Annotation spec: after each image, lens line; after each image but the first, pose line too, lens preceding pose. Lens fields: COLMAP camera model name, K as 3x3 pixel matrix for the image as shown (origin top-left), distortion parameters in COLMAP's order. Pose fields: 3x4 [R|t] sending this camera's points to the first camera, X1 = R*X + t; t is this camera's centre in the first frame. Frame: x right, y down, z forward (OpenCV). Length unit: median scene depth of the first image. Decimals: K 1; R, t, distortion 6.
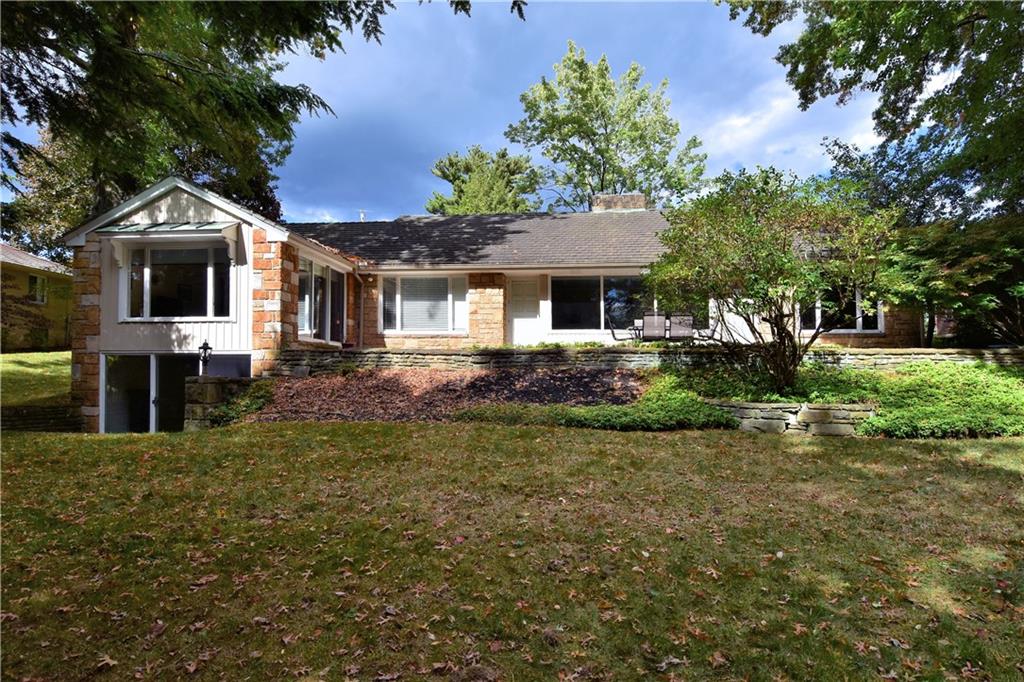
lens RADIAL K [[536.9, 0, 511.3], [0, 536.9, 342.6], [0, 0, 1]] dist [-0.001527, -0.000194]
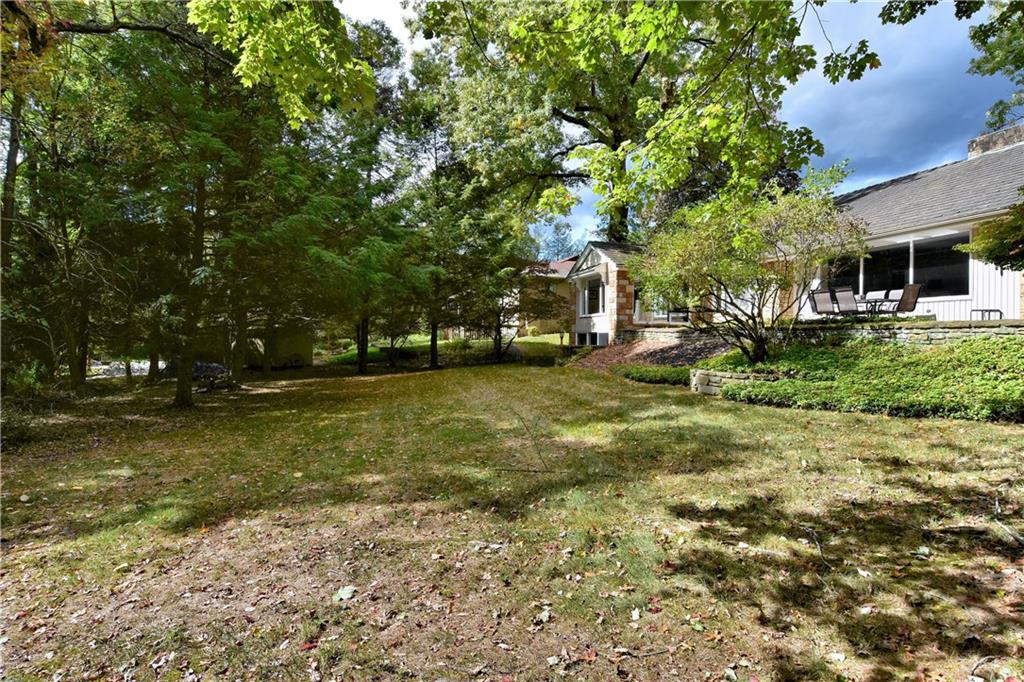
lens RADIAL K [[528.6, 0, 511.4], [0, 528.6, 340.0], [0, 0, 1]] dist [0.000880, 0.000014]
pose [[0.314055, 0.007503, -0.949375, 1.131607], [0.018037, 0.999741, 0.013868, 0.016191], [0.949233, -0.021479, 0.313839, 0.105478]]
